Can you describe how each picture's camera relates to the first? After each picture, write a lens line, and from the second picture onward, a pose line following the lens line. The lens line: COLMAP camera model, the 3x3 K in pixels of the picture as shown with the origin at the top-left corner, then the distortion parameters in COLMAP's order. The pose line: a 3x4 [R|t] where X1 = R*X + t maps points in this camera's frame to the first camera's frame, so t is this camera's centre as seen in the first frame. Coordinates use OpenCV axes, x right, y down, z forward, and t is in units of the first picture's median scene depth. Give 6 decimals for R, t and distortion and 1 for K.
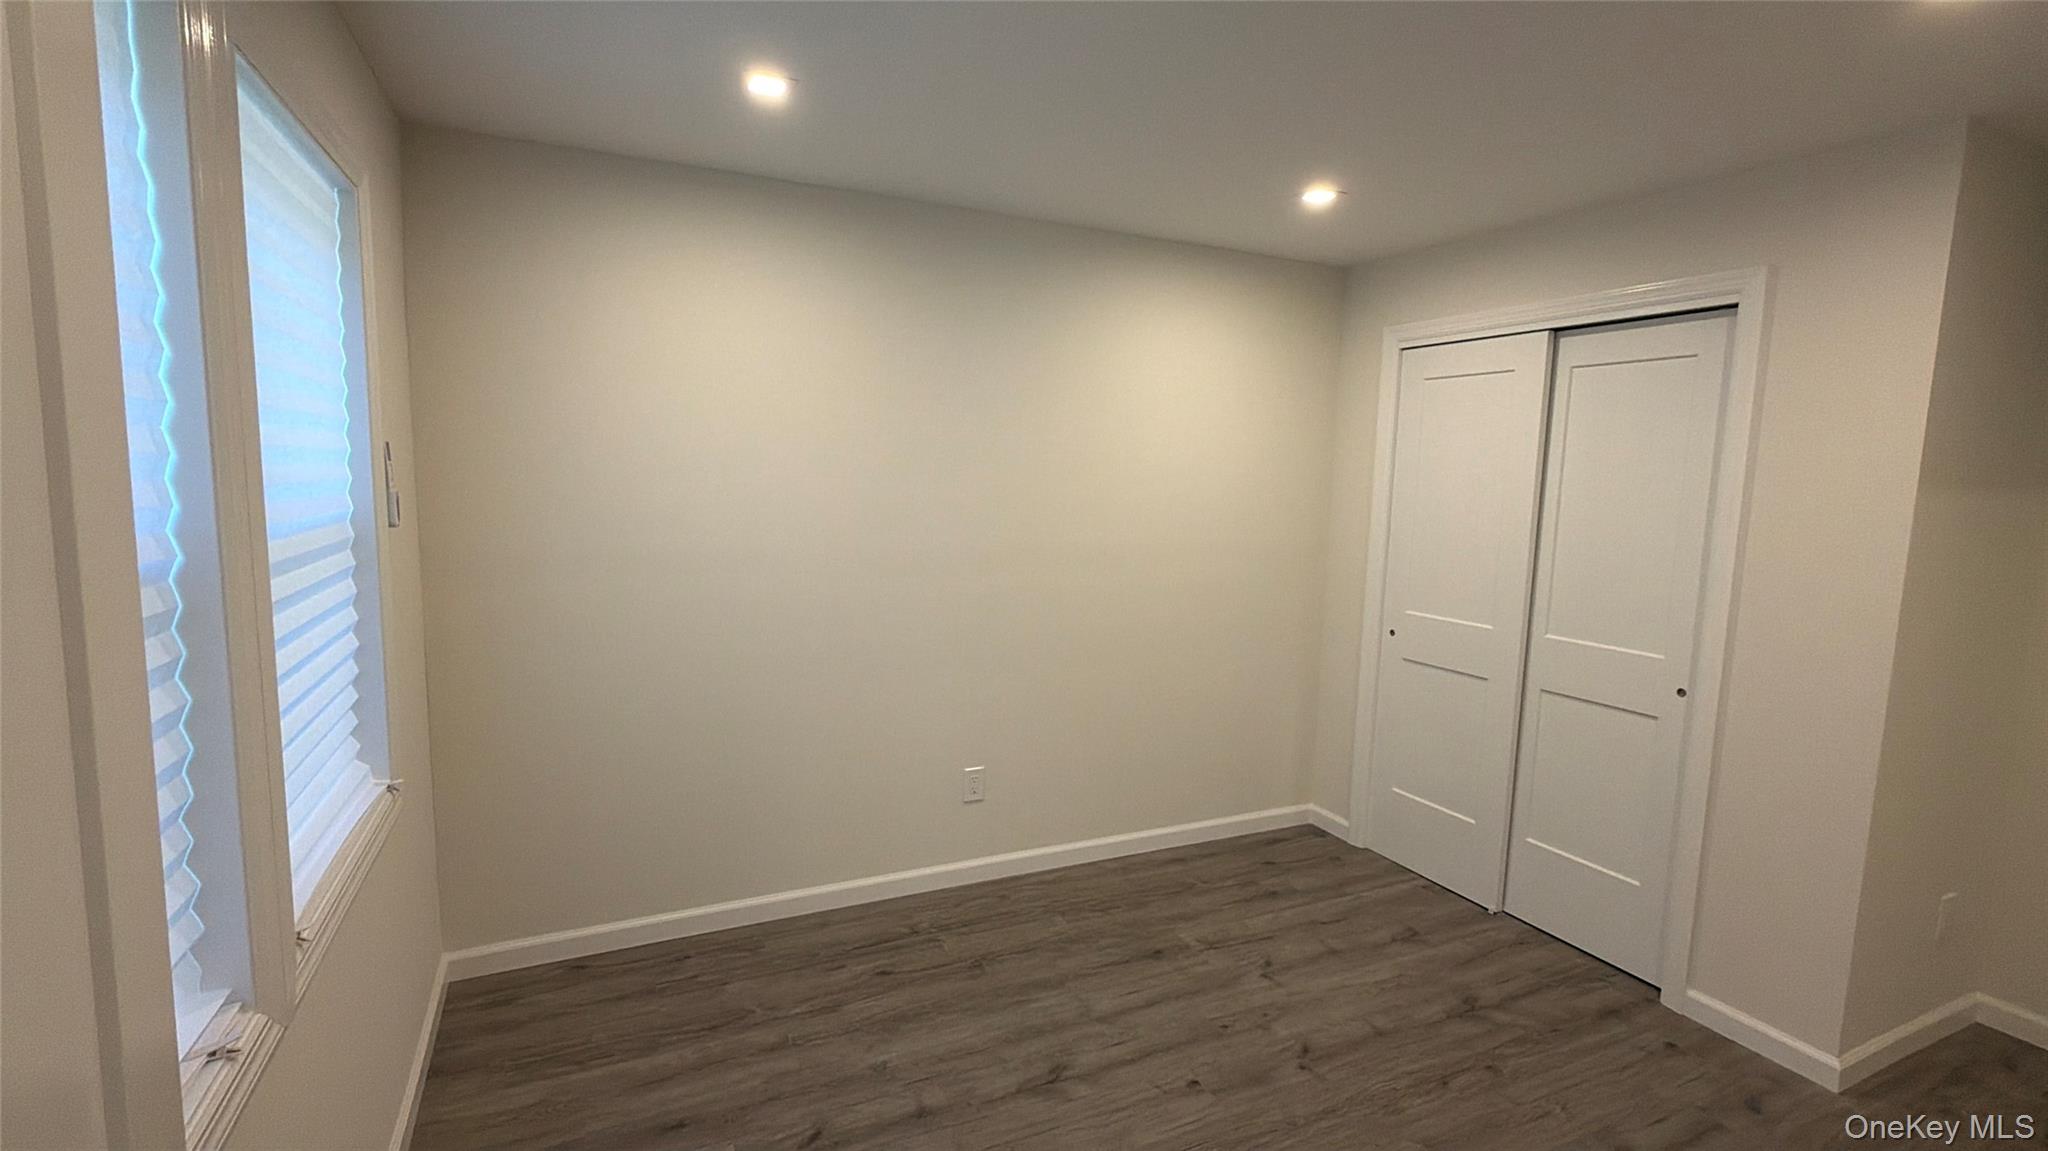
lens RADIAL K [[911.5, 0, 1024.0], [0, 911.5, 575.5], [0, 0, 1]] dist [0.001305, -0.000475]
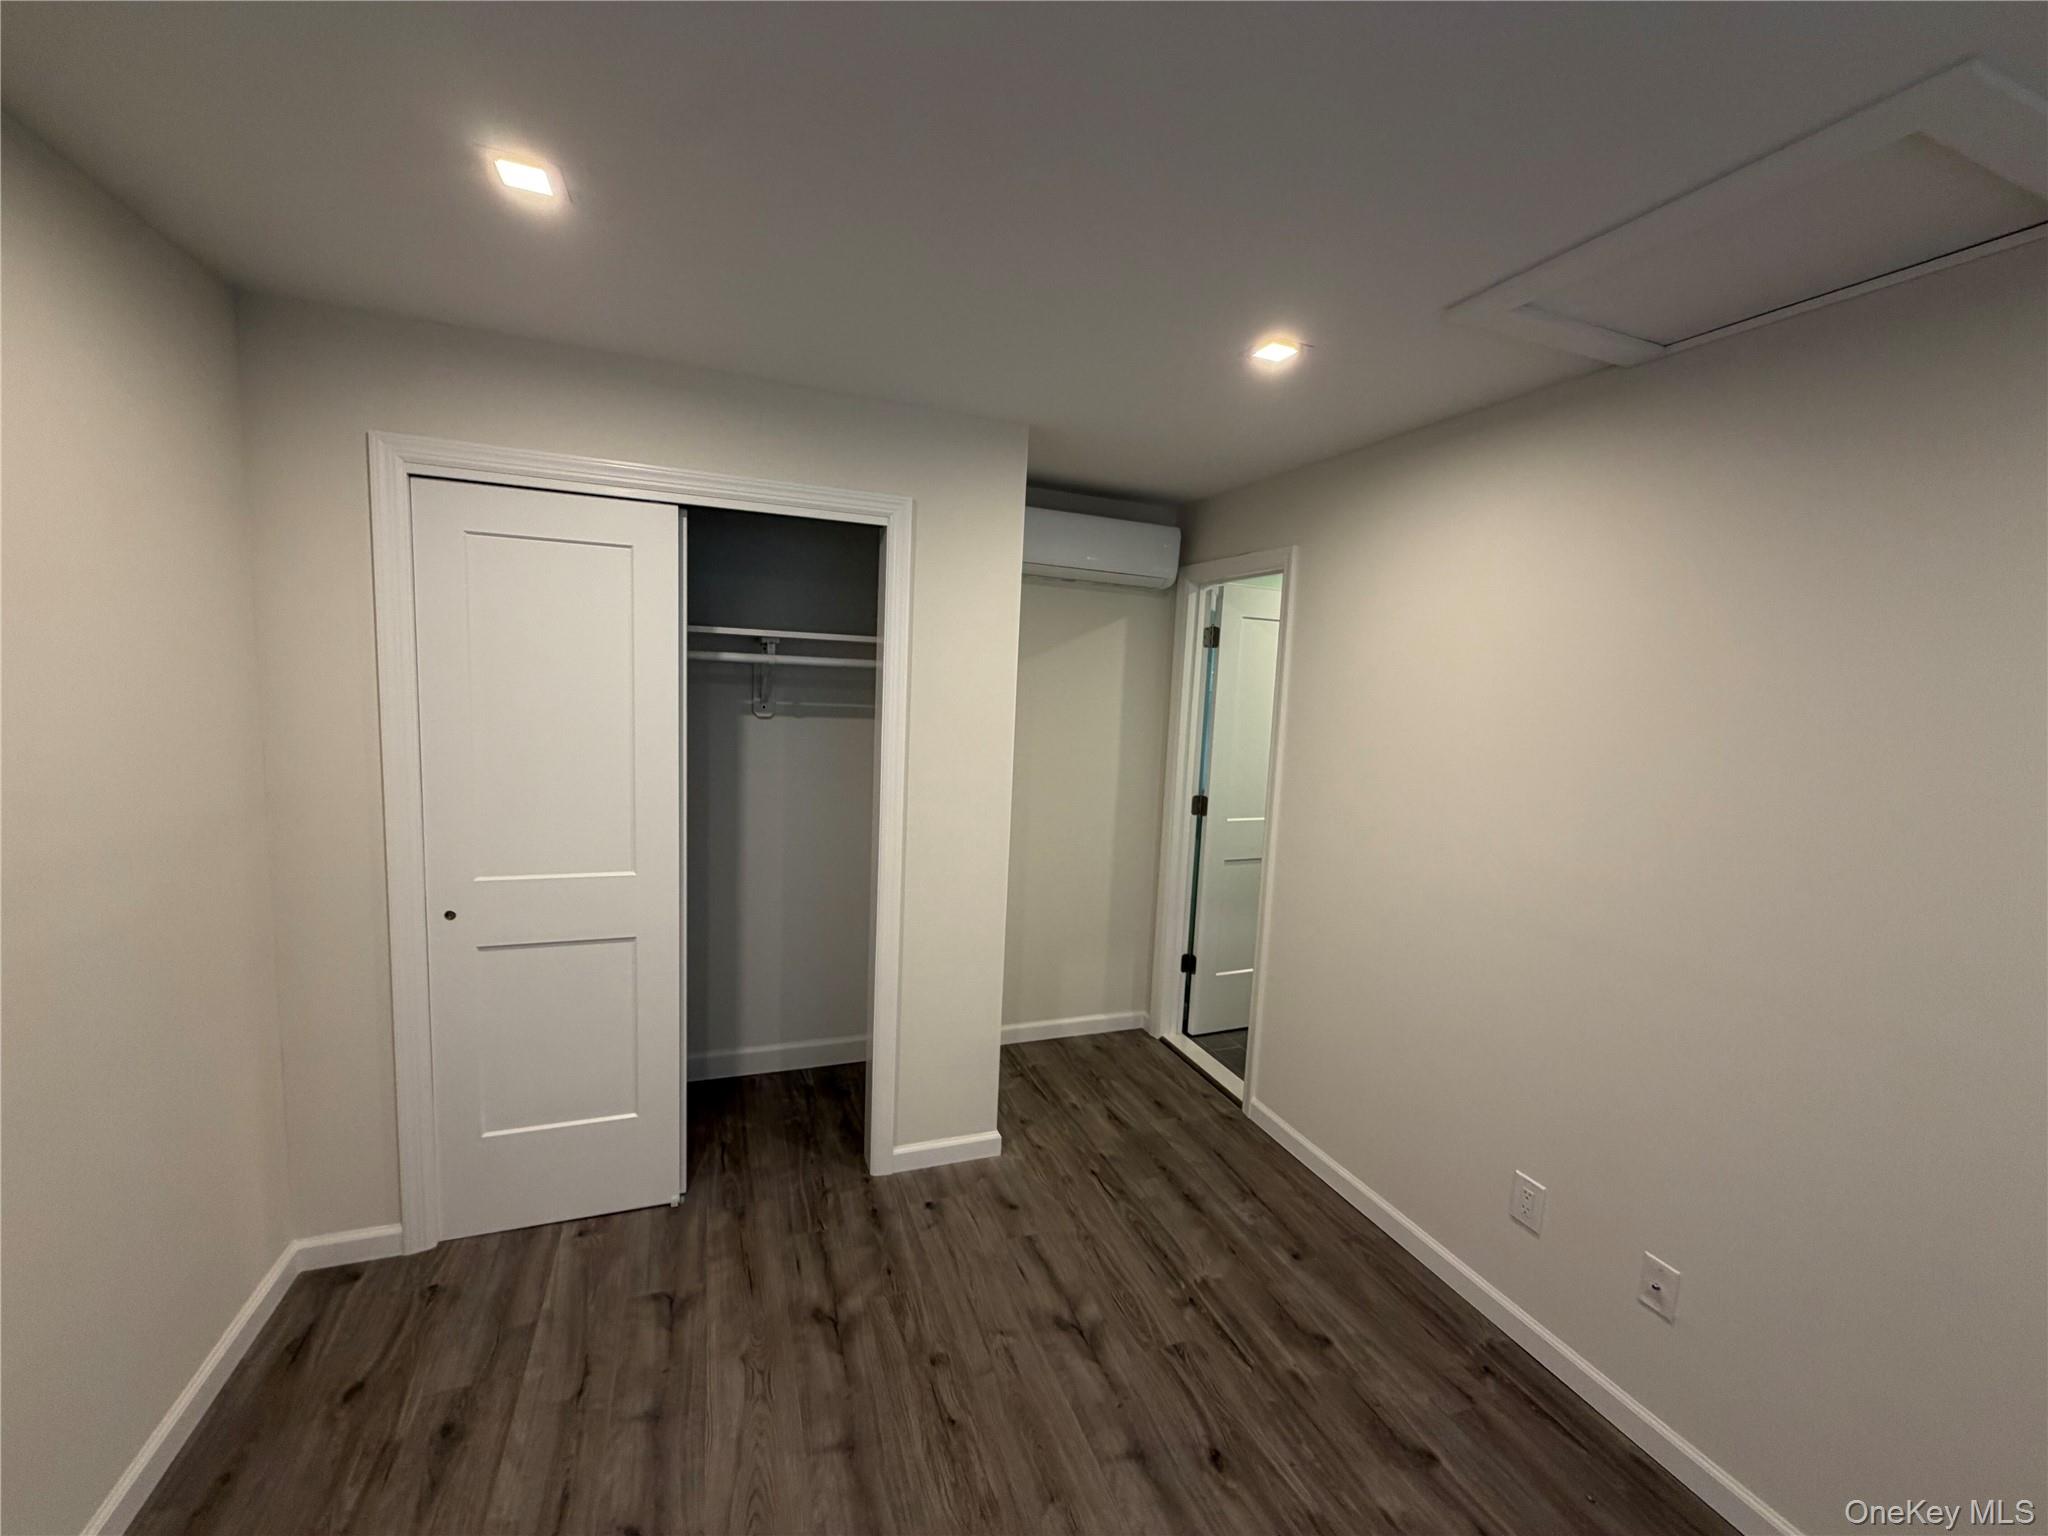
lens RADIAL K [[815.4, 0, 1019.0], [0, 815.4, 769.8], [0, 0, 1]] dist [0.000836, -0.000398]
pose [[0.079013, -0.136268, 0.987516, -0.156295], [0.068858, 0.988993, 0.130962, -0.108126], [-0.994493, 0.057651, 0.087526, 0.641114]]
